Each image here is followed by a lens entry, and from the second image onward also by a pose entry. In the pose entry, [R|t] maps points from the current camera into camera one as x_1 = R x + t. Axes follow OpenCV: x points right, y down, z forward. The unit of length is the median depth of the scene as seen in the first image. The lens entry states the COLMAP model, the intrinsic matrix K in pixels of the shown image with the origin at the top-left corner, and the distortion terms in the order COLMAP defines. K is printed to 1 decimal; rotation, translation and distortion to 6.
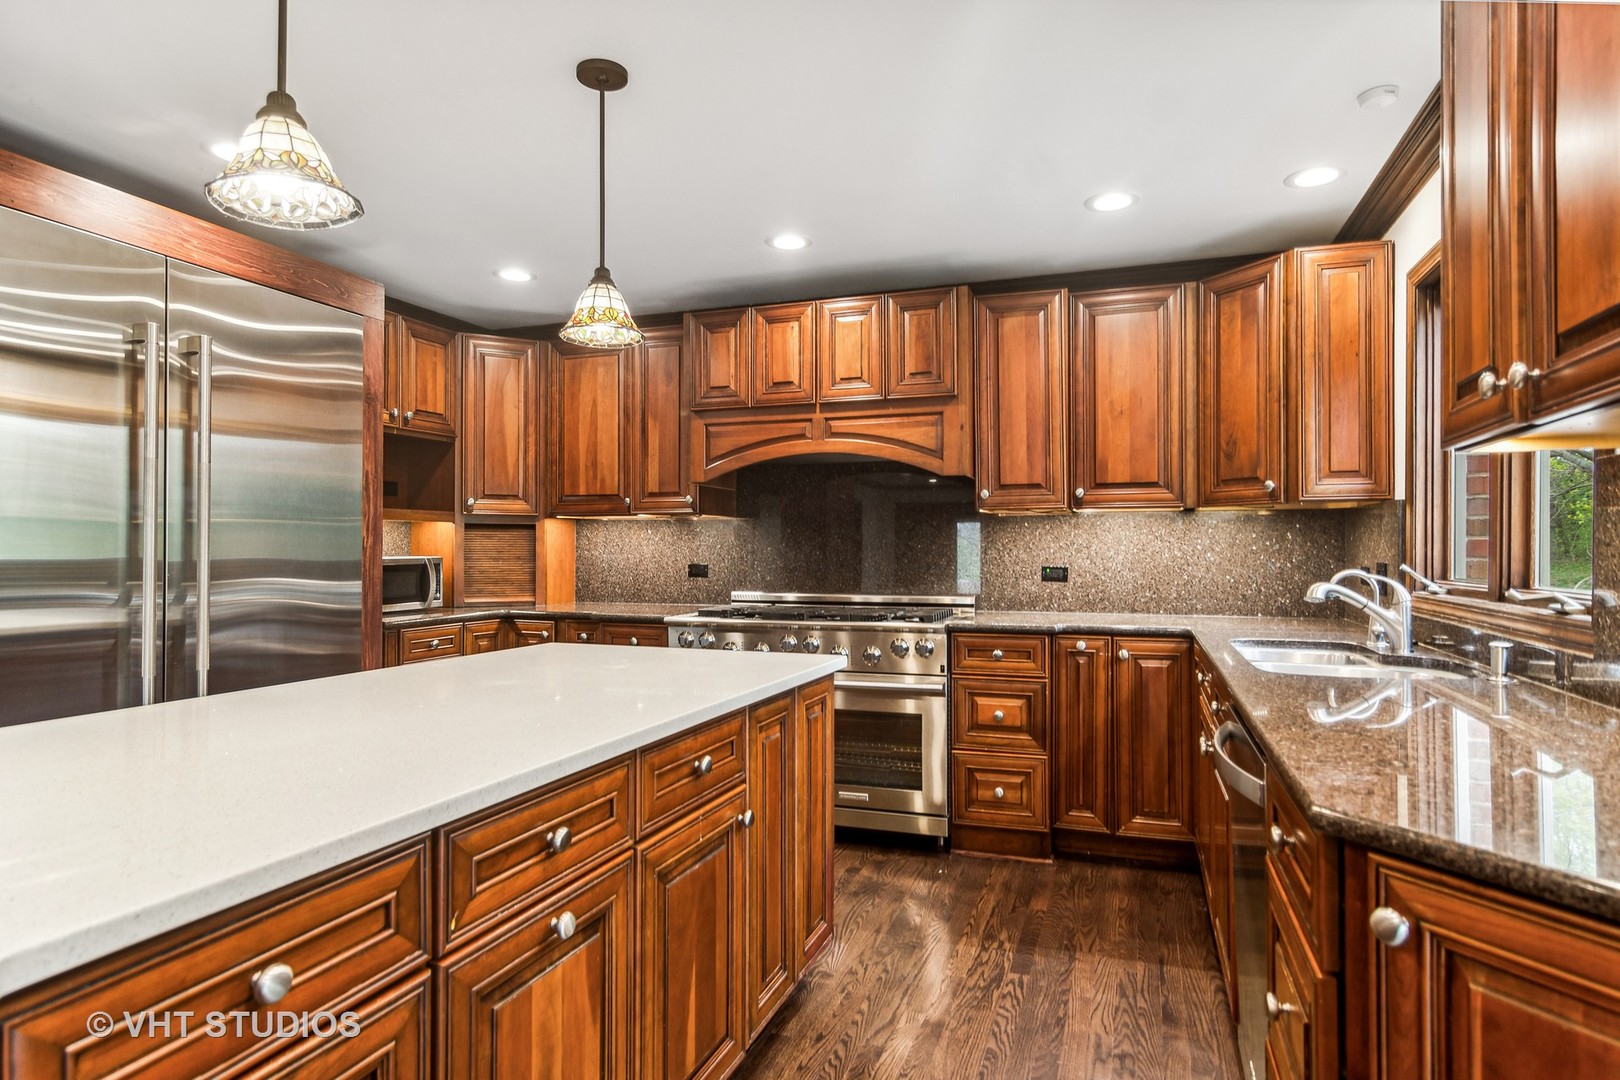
lens RADIAL K [[886.4, 0, 808.0], [0, 886.4, 547.6], [0, 0, 1]] dist [0.004119, 0.002982]
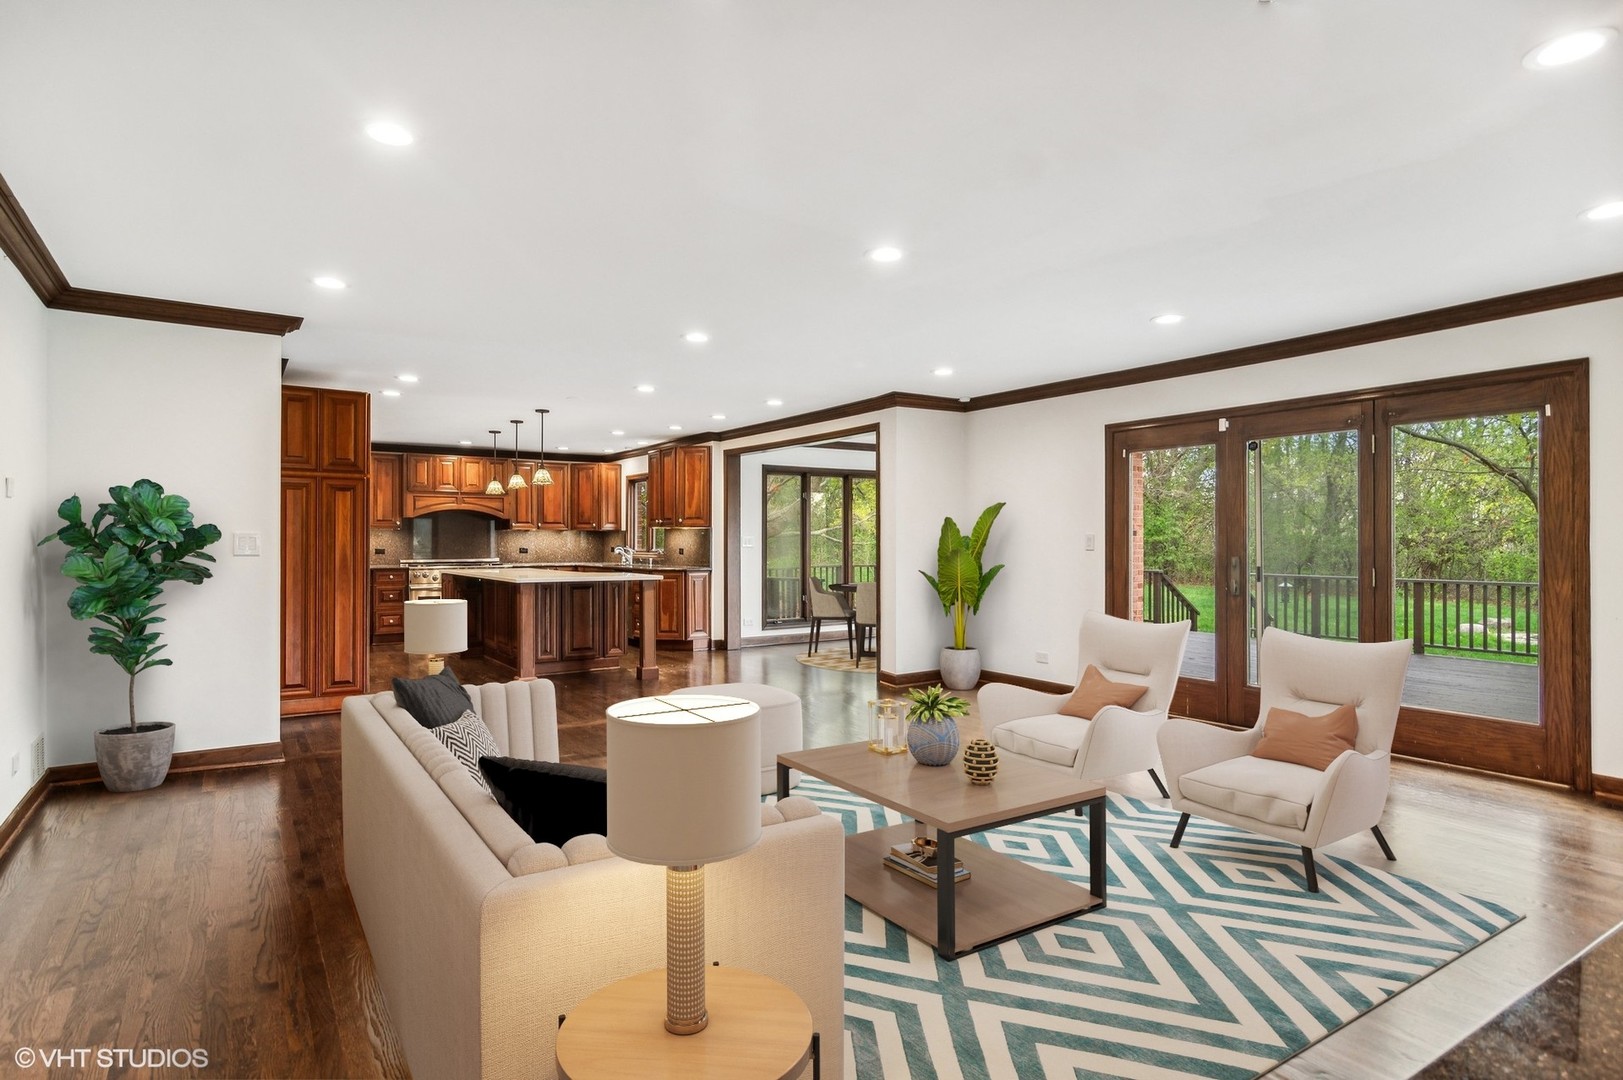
lens RADIAL K [[888.1, 0, 825.4], [0, 888.1, 534.3], [0, 0, 1]] dist [0.004119, 0.002982]
pose [[0.593160, 0.005973, 0.805062, -1.685237], [-0.002063, 0.999980, -0.005899, -0.011269], [-0.805082, 0.001838, 0.593161, -1.760272]]
